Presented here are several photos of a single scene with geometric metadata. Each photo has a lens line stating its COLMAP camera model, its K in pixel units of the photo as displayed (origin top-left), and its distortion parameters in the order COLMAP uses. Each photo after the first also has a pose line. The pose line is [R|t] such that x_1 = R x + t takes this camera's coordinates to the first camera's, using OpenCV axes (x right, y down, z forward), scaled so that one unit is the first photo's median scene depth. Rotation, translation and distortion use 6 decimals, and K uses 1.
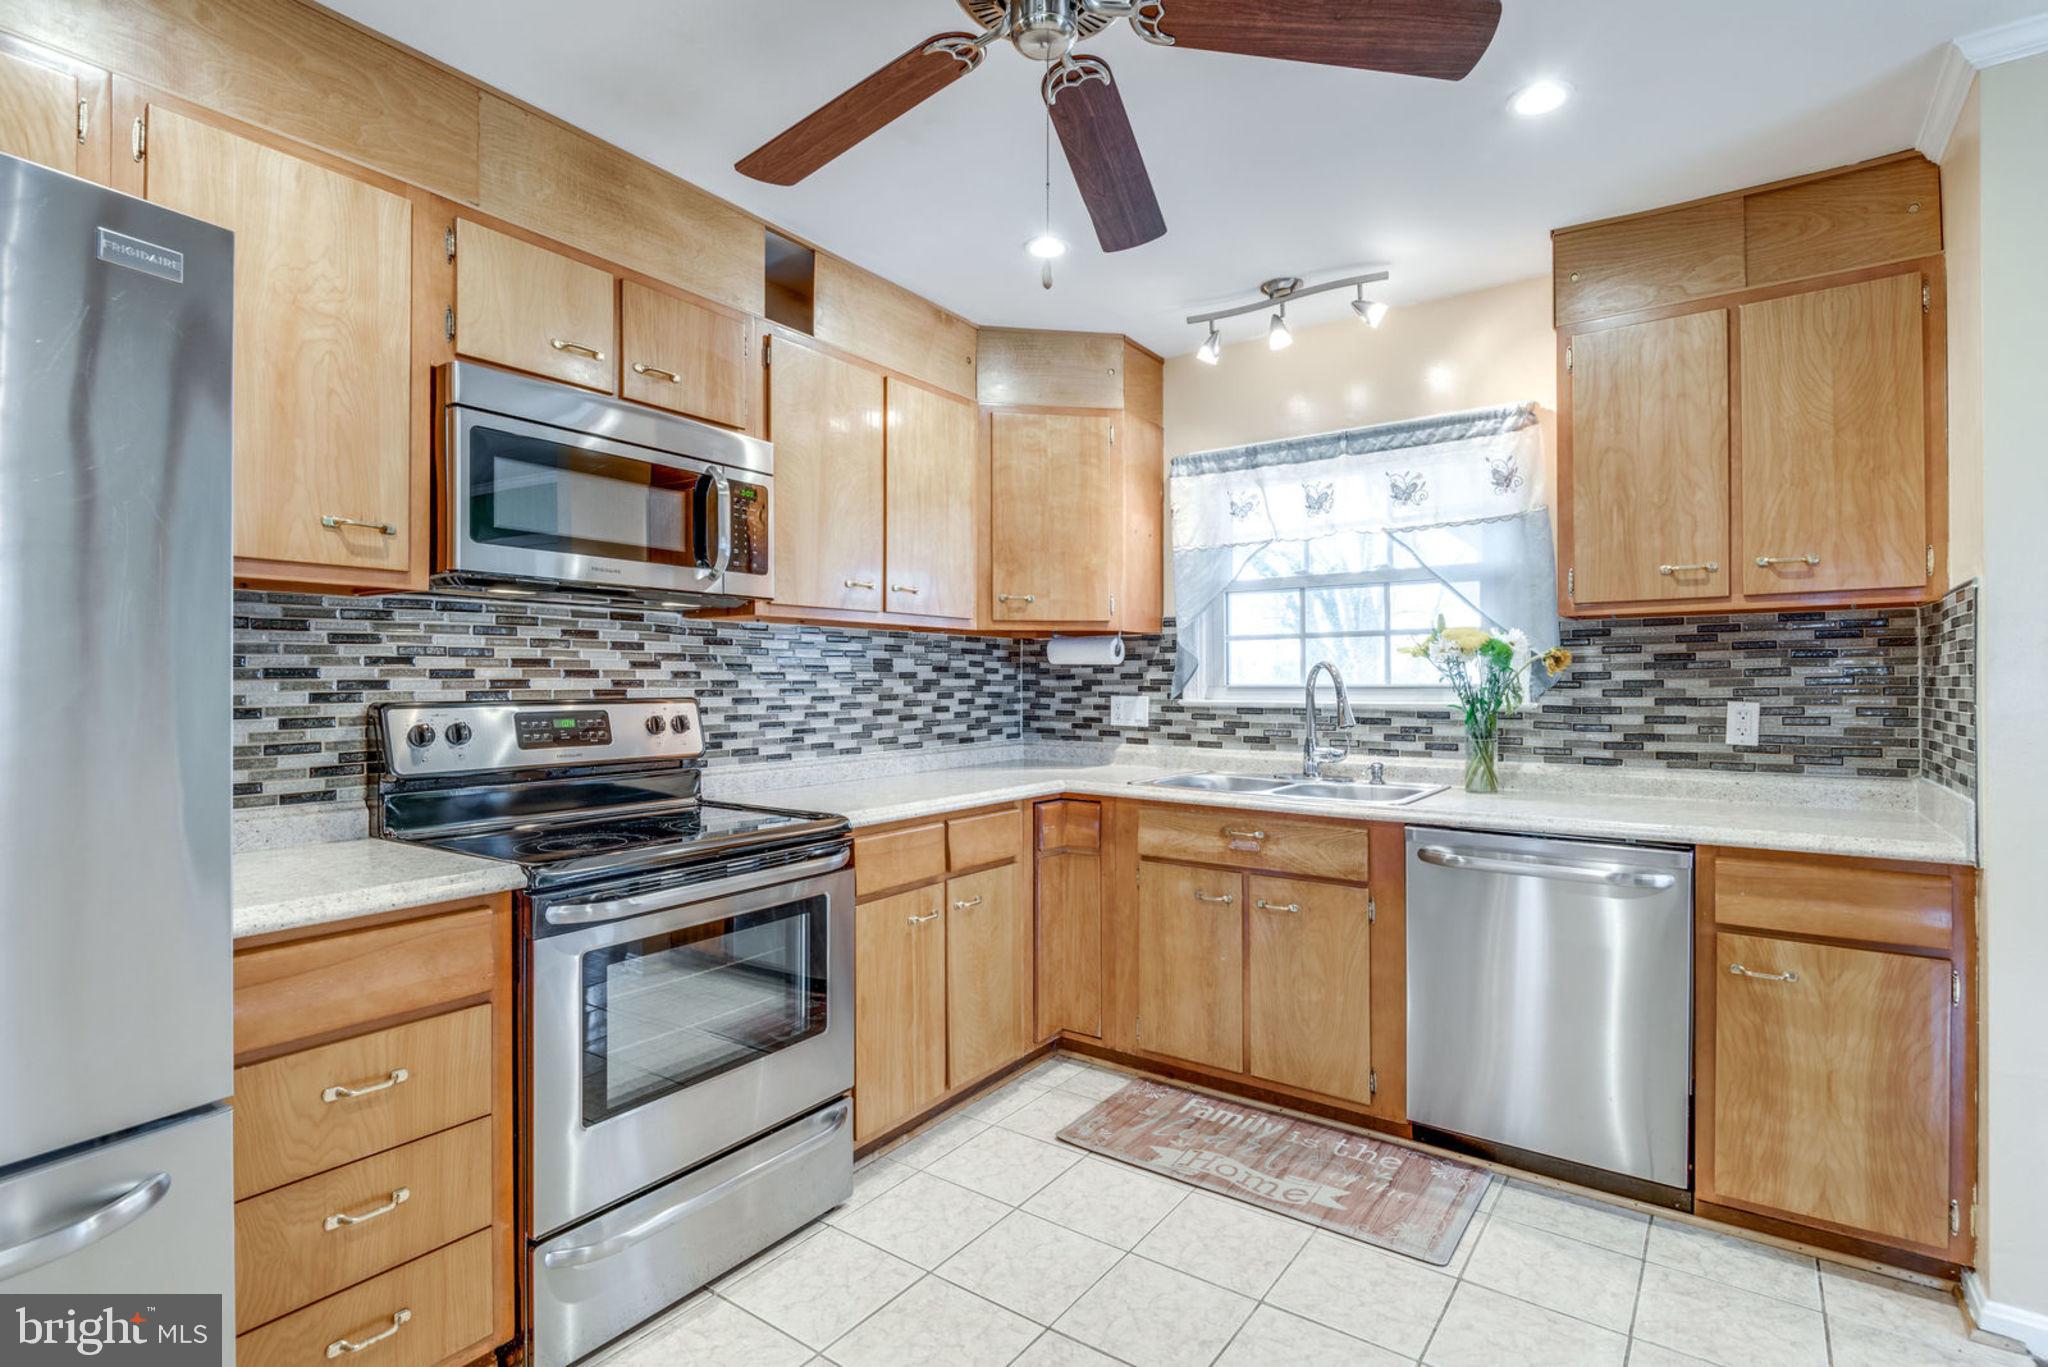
lens RADIAL K [[974.4, 0, 1022.3], [0, 974.4, 682.3], [0, 0, 1]] dist [0.006129, -0.012341]
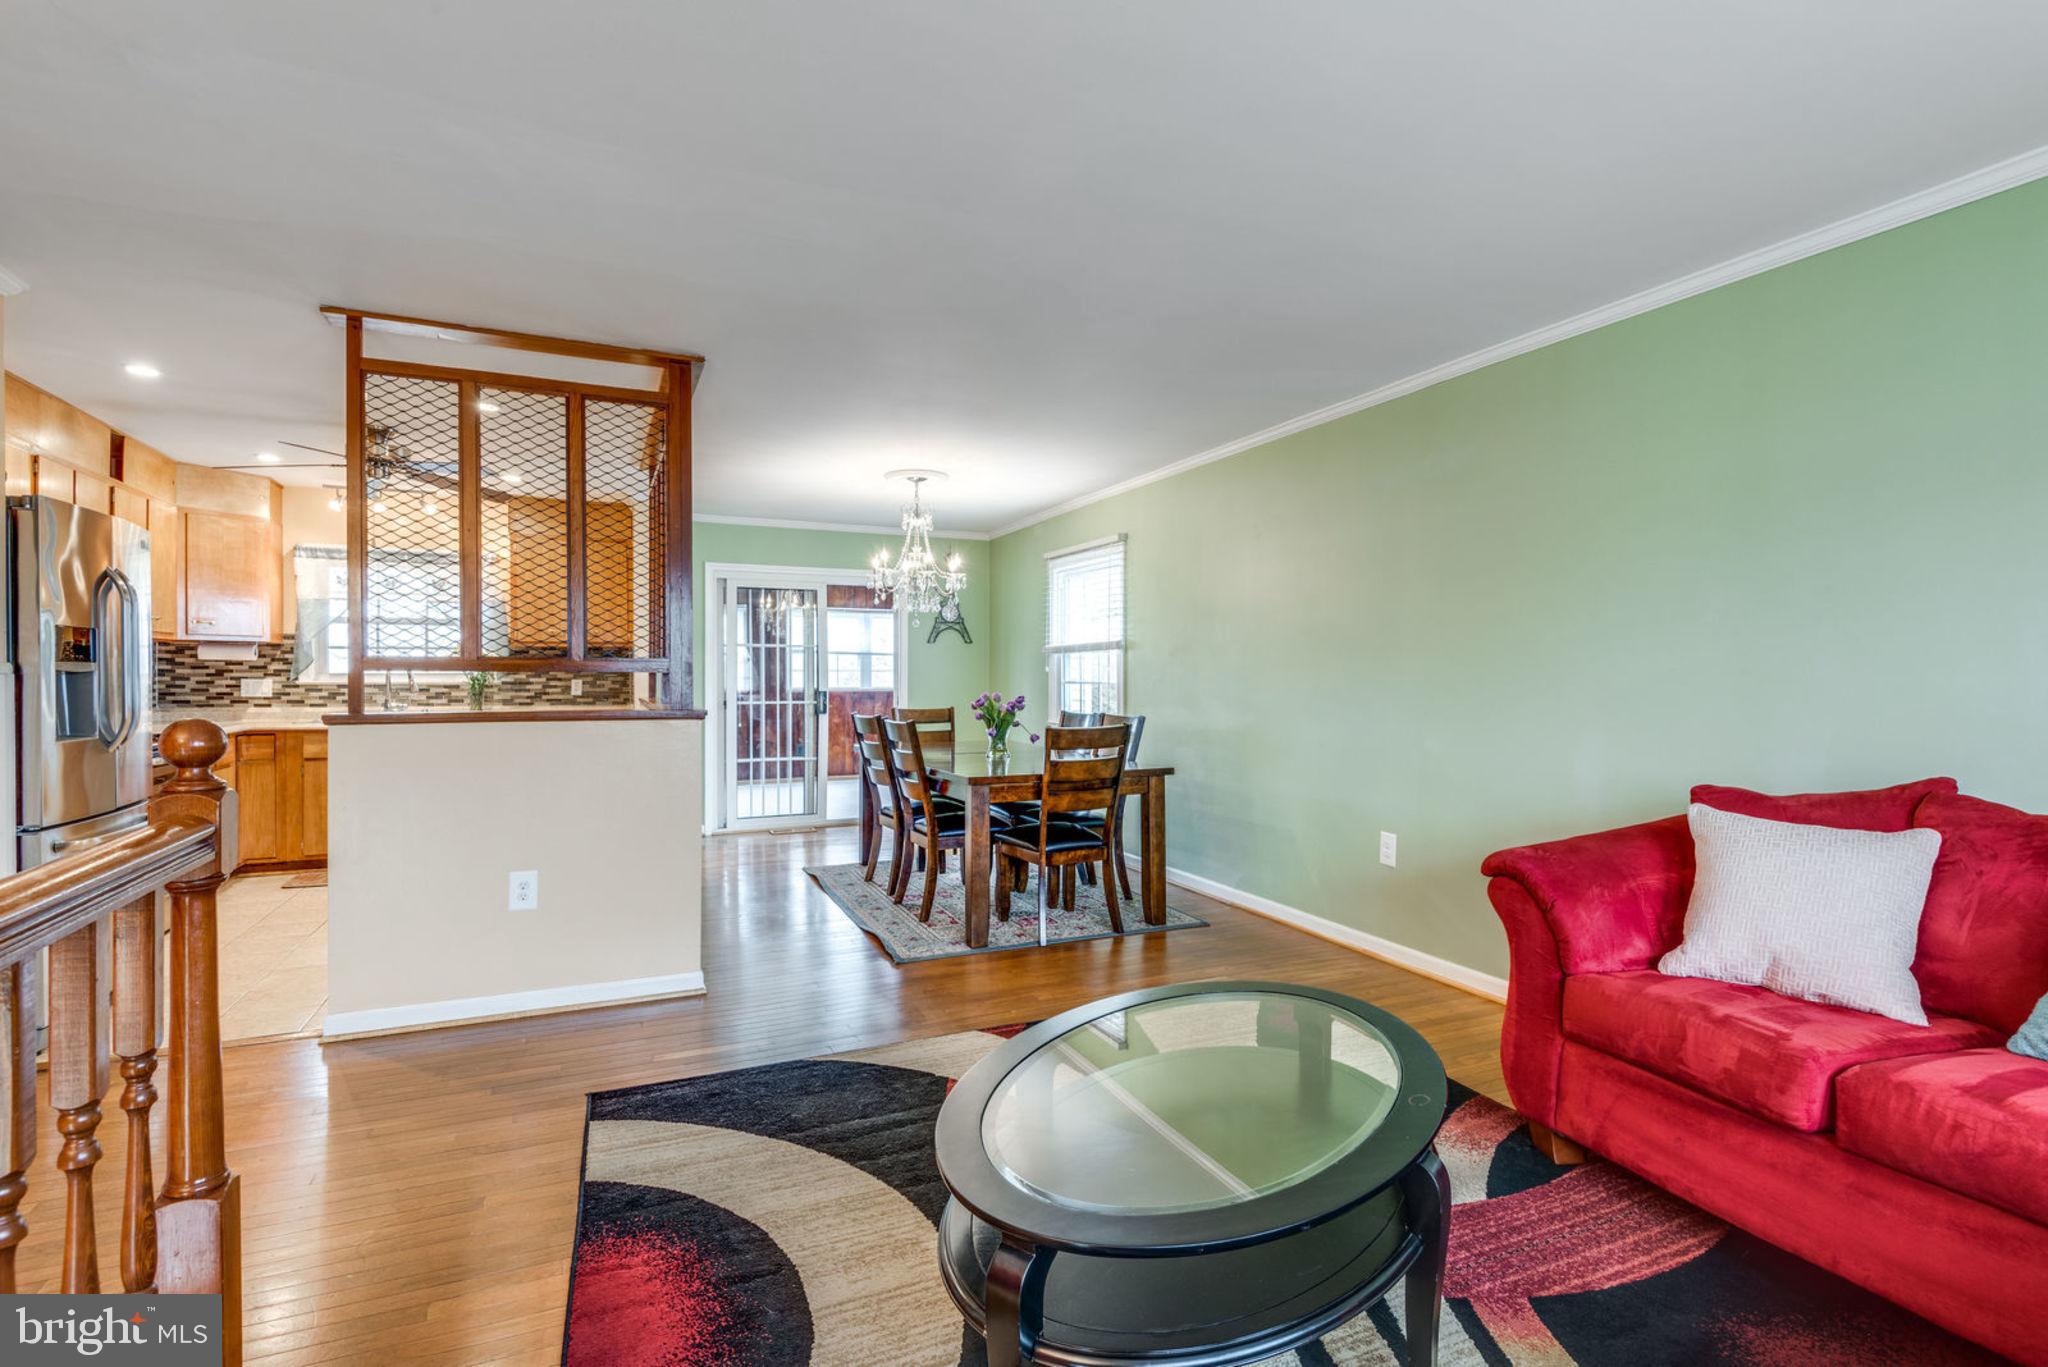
lens RADIAL K [[974.4, 0, 1023.1], [0, 974.4, 680.5], [0, 0, 1]] dist [0.006129, -0.012341]
pose [[0.507914, -0.003931, 0.861399, -0.907940], [-0.003587, 0.999971, 0.006678, 0.000734], [-0.861400, -0.006482, 0.507886, -1.360963]]
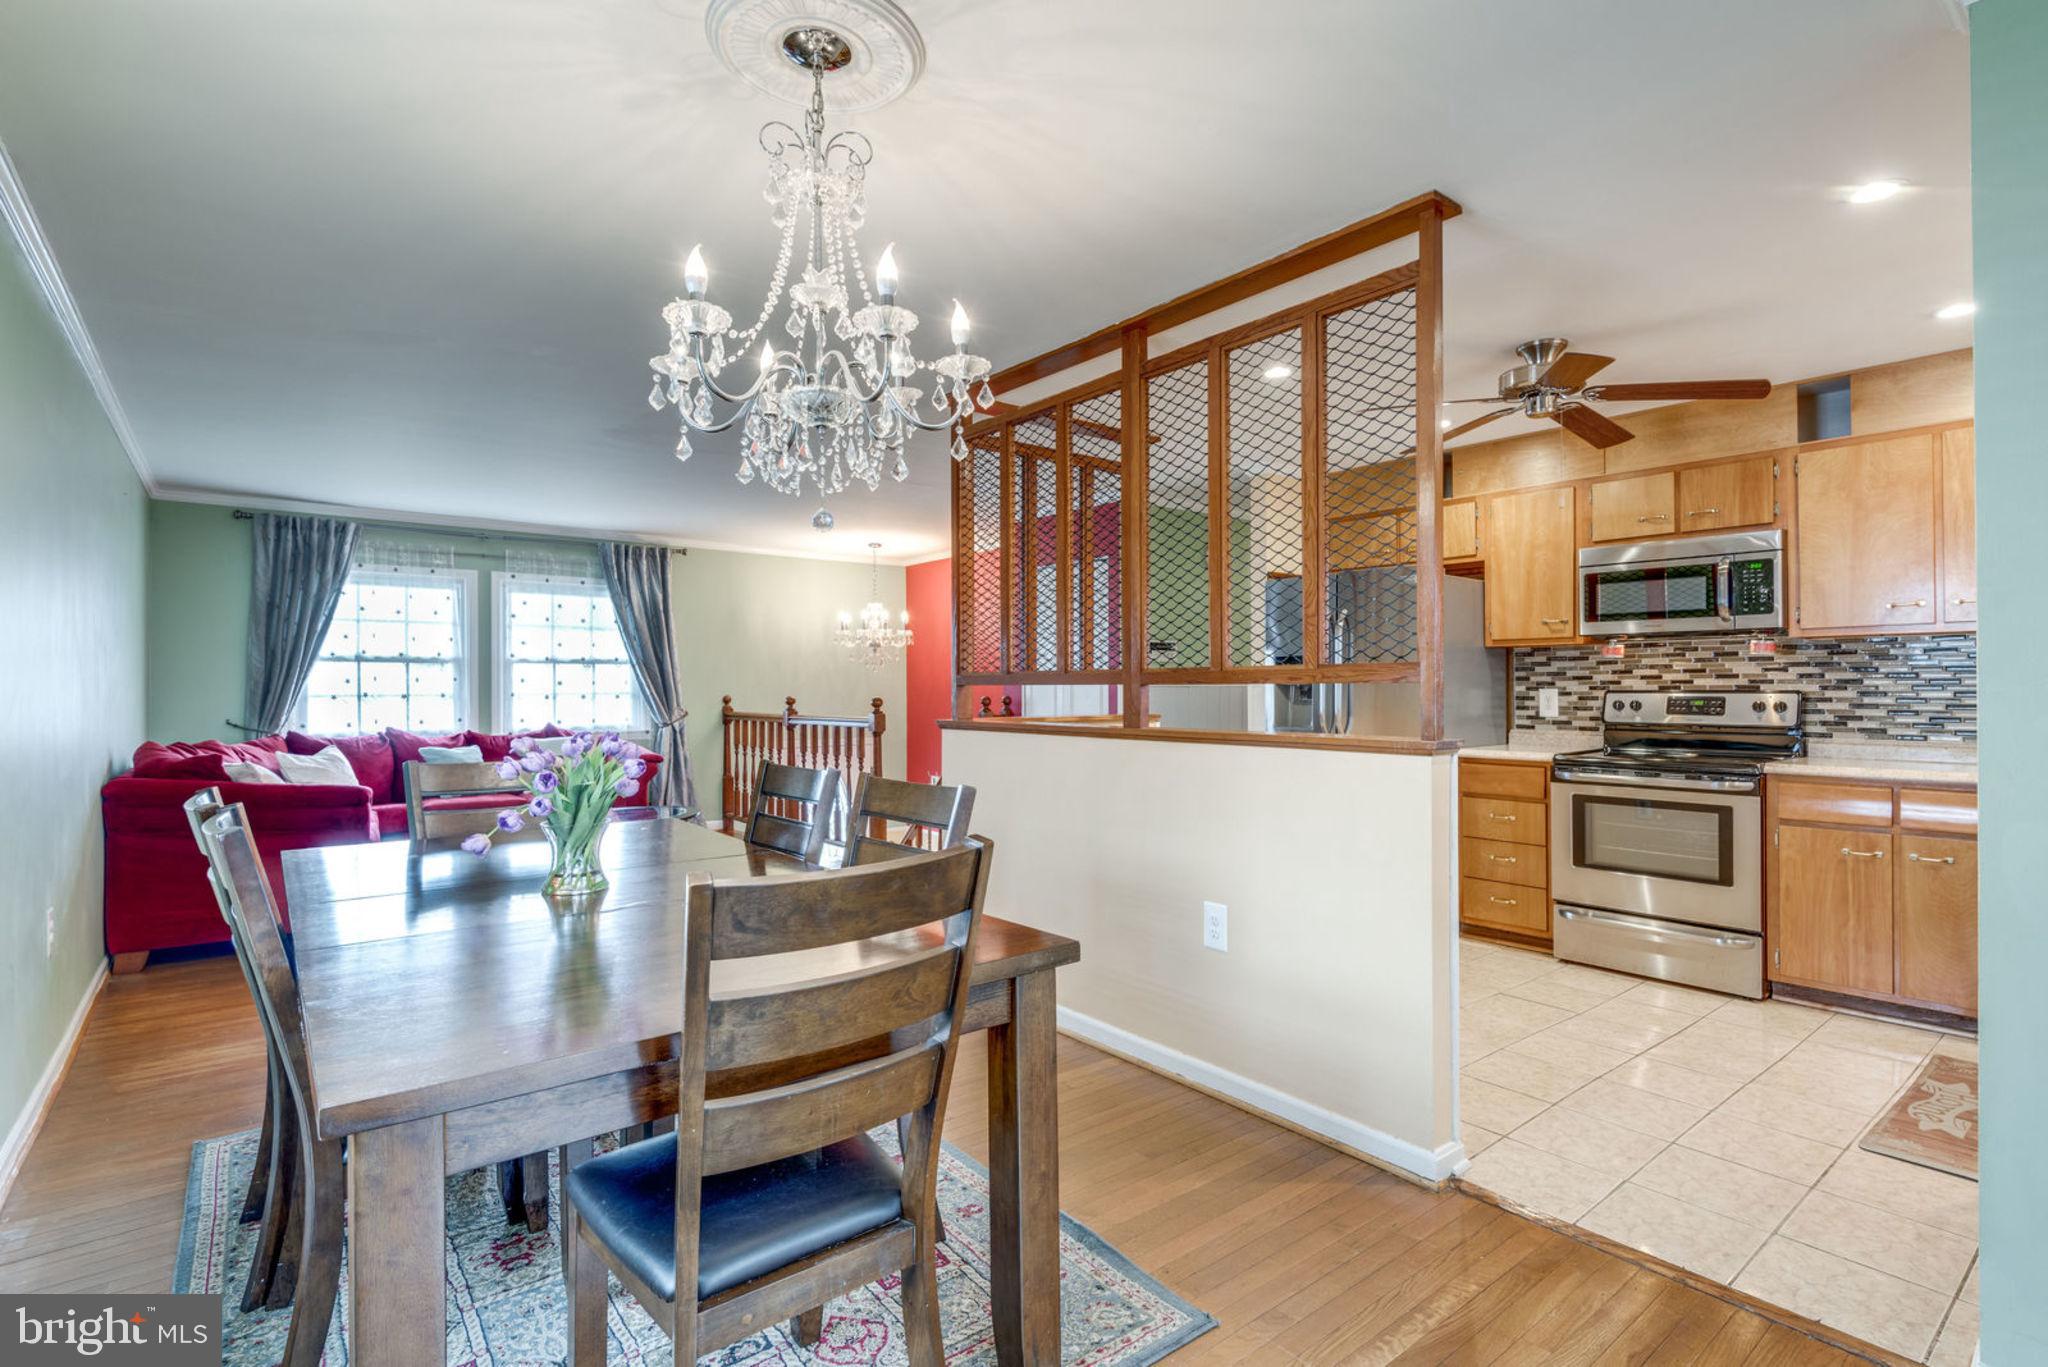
lens RADIAL K [[974.4, 0, 1051.9], [0, 974.4, 680.0], [0, 0, 1]] dist [0.006129, -0.012341]
pose [[-0.260962, -0.004492, -0.965339, 1.412720], [0.003072, 0.999980, -0.005483, 0.003737], [0.965344, -0.004397, -0.260943, 0.244782]]
